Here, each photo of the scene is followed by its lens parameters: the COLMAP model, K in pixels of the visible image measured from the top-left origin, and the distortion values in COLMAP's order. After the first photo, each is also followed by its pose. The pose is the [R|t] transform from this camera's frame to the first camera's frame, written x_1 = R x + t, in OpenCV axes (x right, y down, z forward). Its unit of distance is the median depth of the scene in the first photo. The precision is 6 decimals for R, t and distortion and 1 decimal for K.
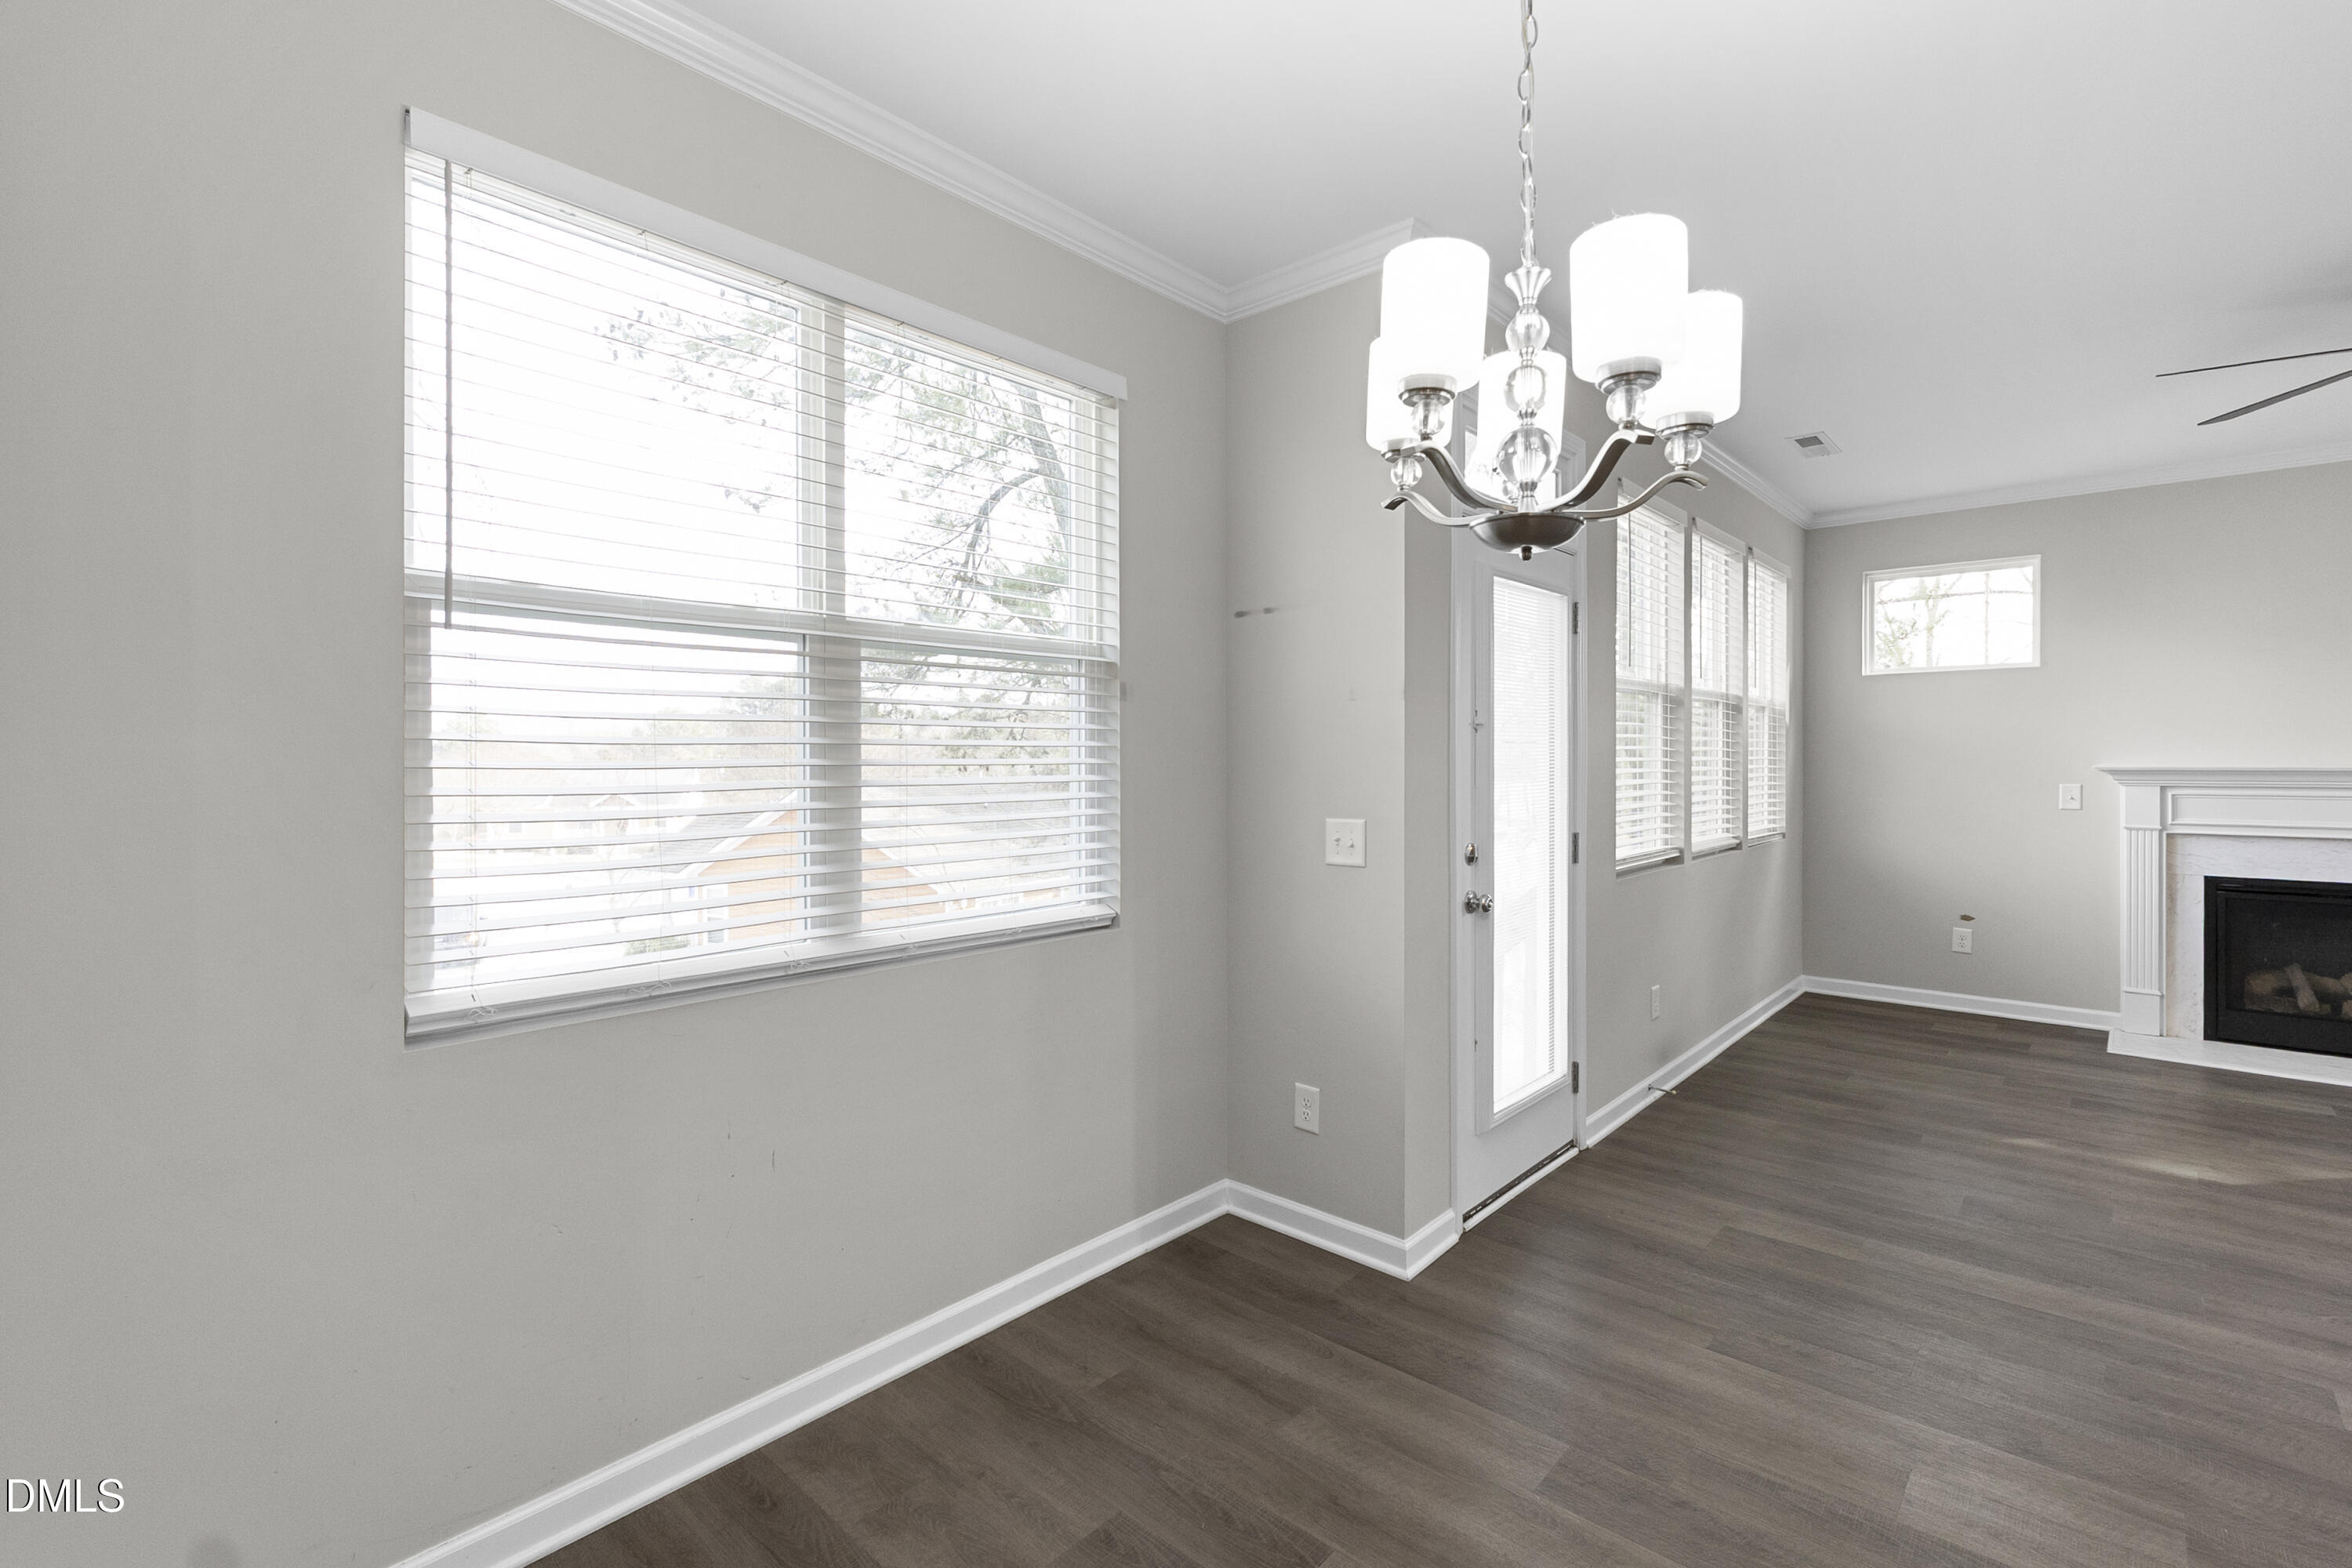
lens RADIAL K [[1051.3, 0, 1189.4], [0, 1051.3, 767.0], [0, 0, 1]] dist [-0.002284, 0.000255]
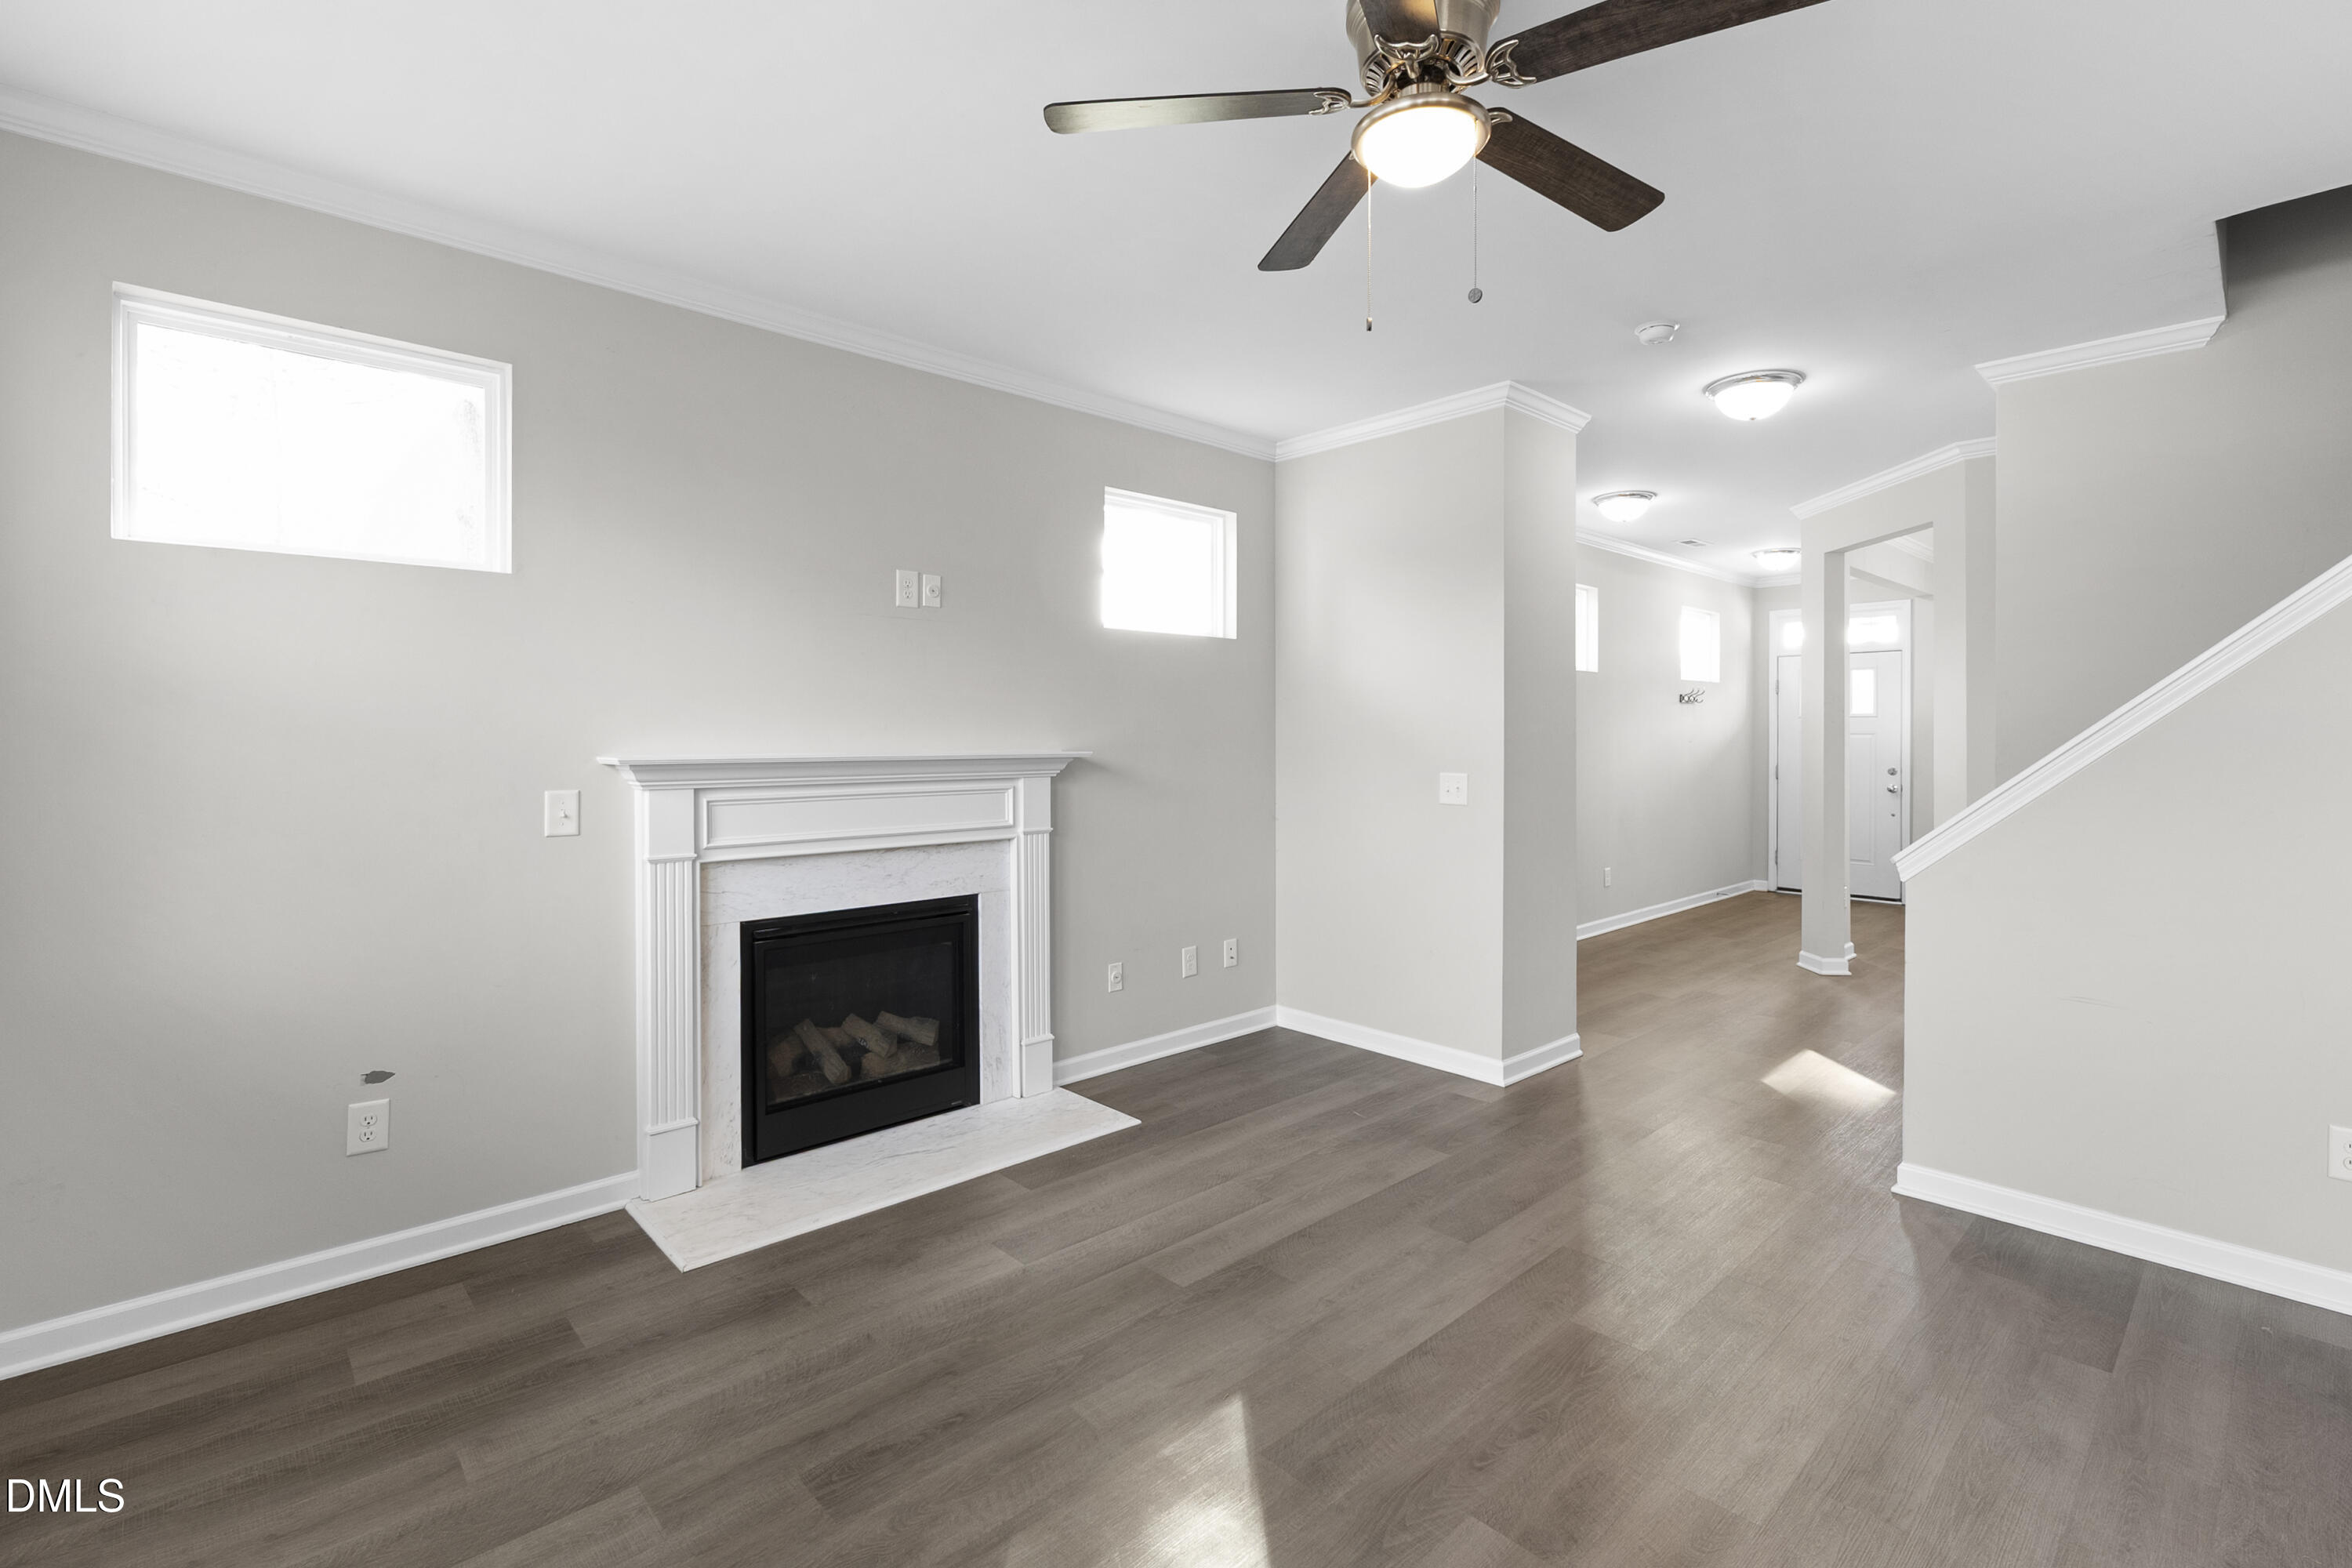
lens RADIAL K [[1051.3, 0, 1171.0], [0, 1051.3, 742.2], [0, 0, 1]] dist [-0.002284, 0.000255]
pose [[0.097481, -0.000333, 0.995237, 0.408996], [0.008138, 0.999967, -0.000463, -0.008294], [-0.995204, 0.008145, 0.097481, 0.809603]]
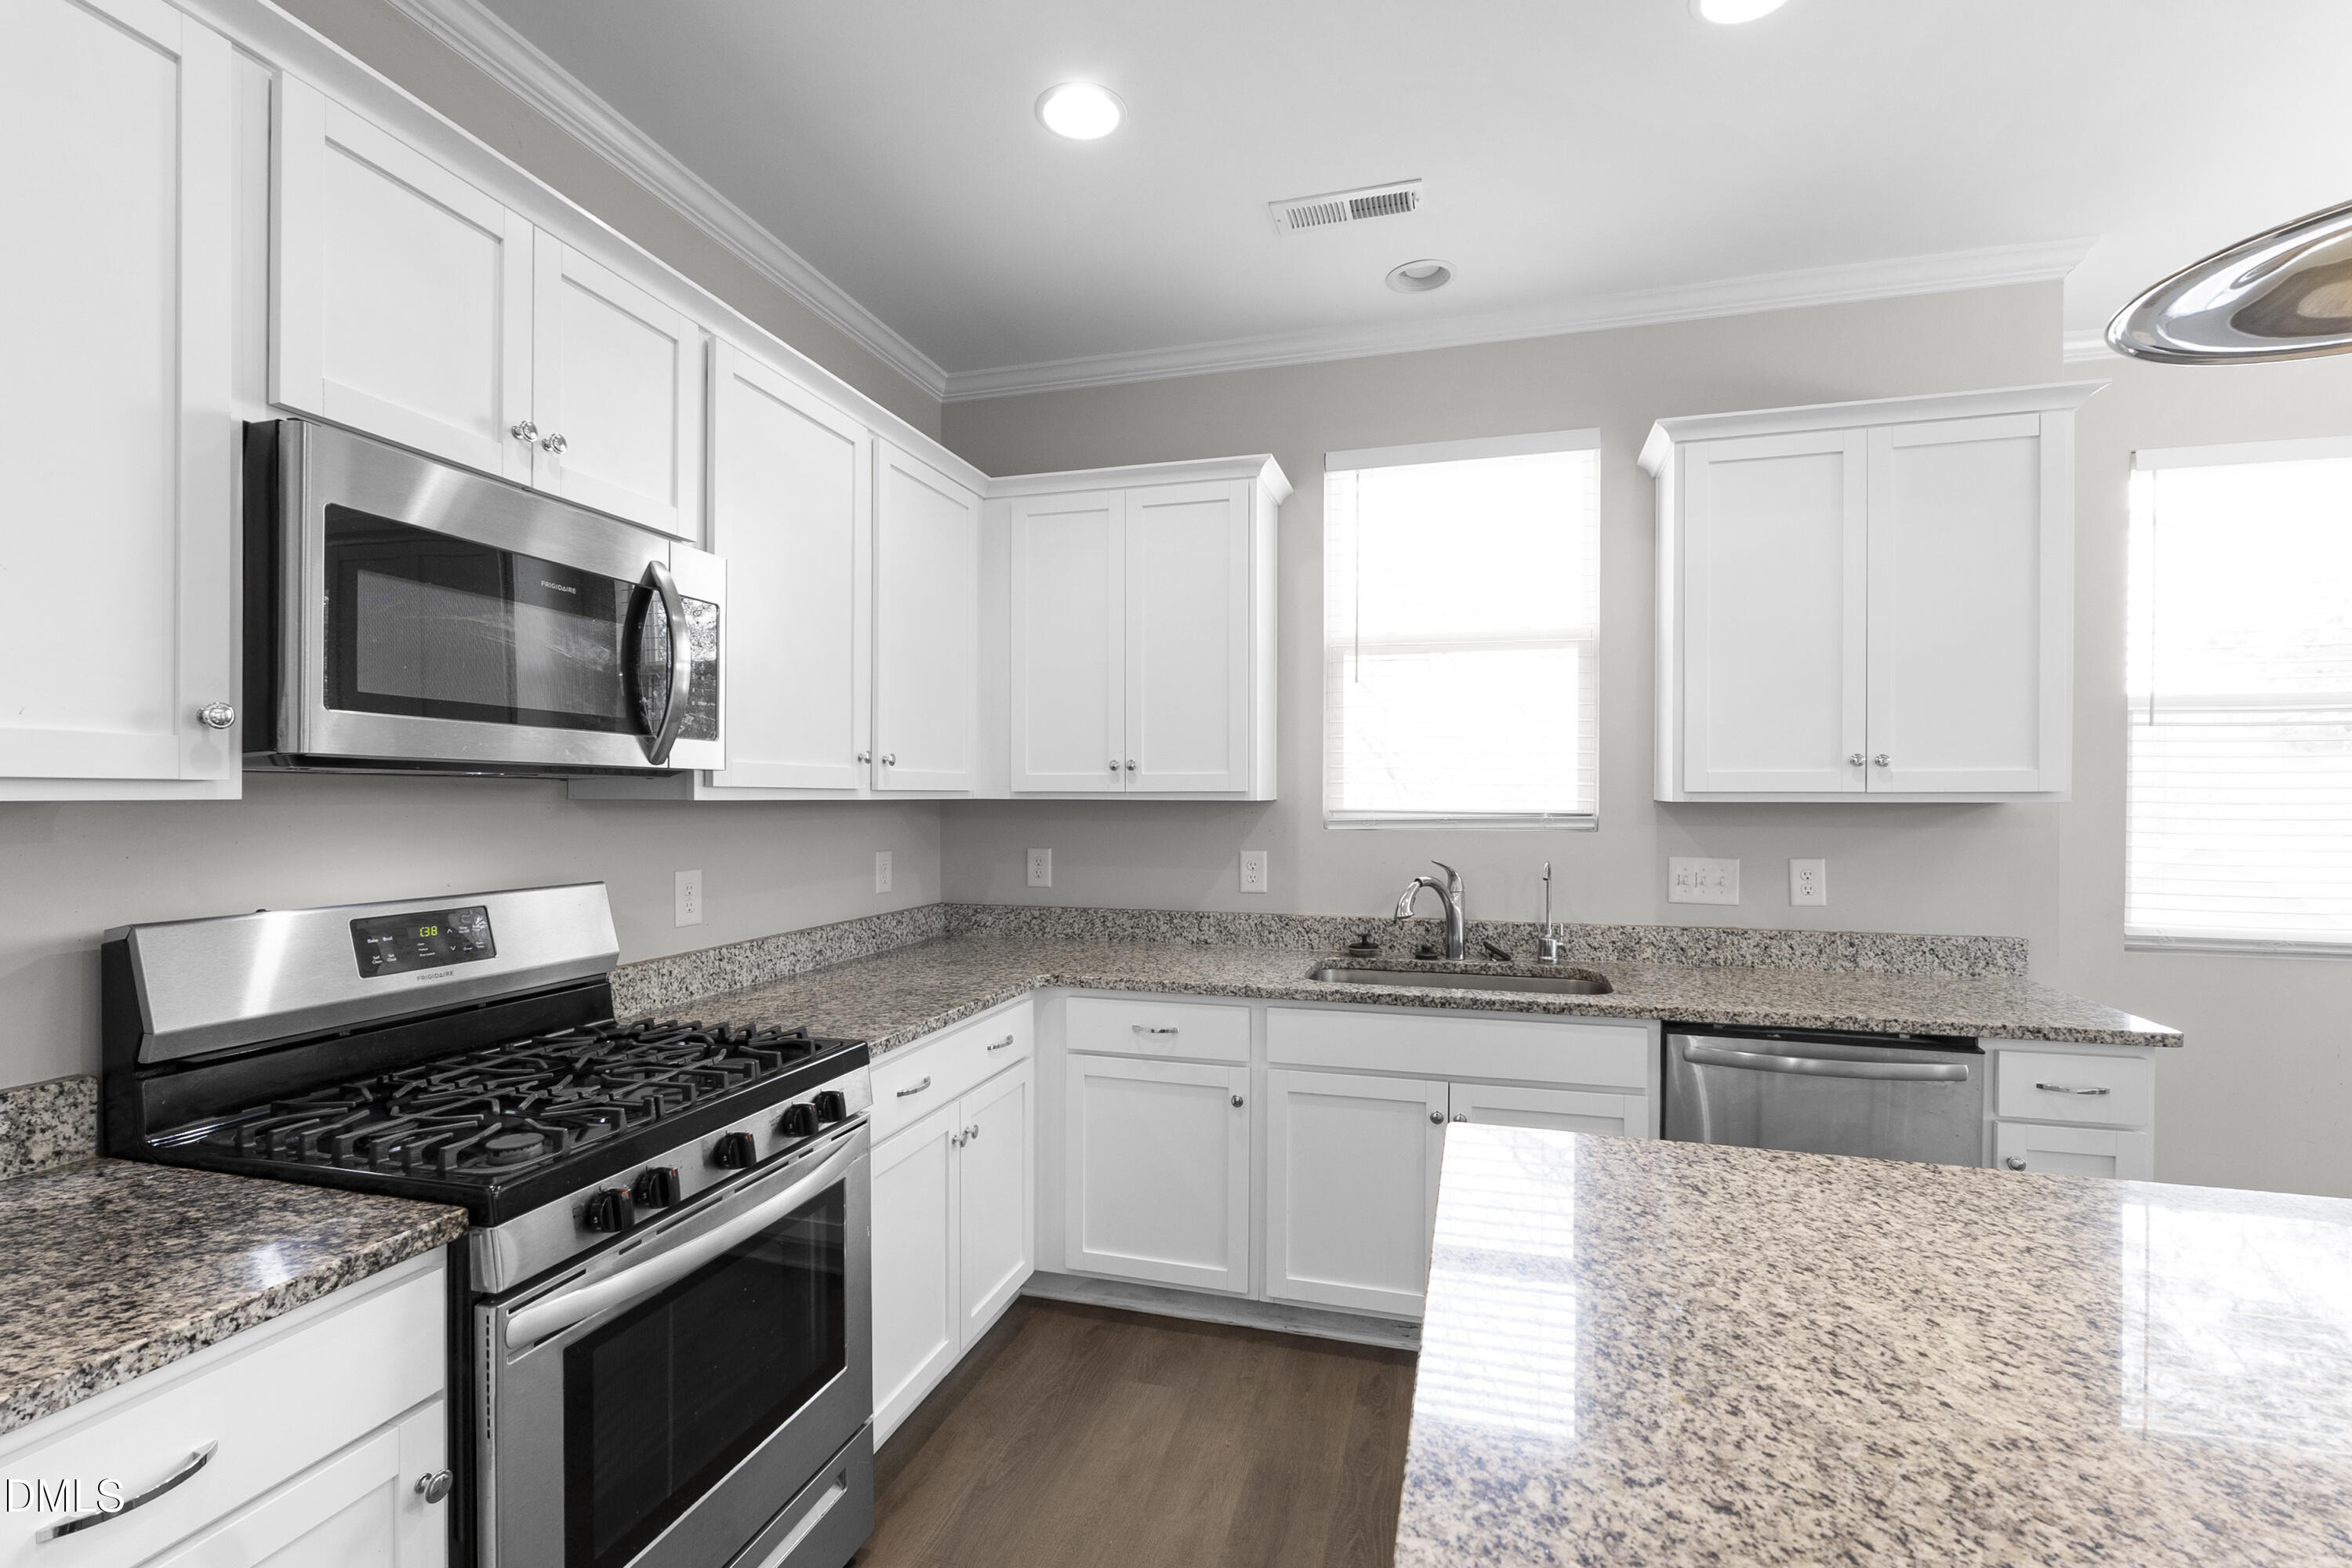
lens RADIAL K [[1051.3, 0, 1175.7], [0, 1051.3, 803.7], [0, 0, 1]] dist [-0.002284, 0.000255]
pose [[0.436951, 0.012284, -0.899401, 0.079326], [-0.011650, 0.999900, 0.007996, 0.003637], [0.899410, 0.006984, 0.437051, -0.560840]]
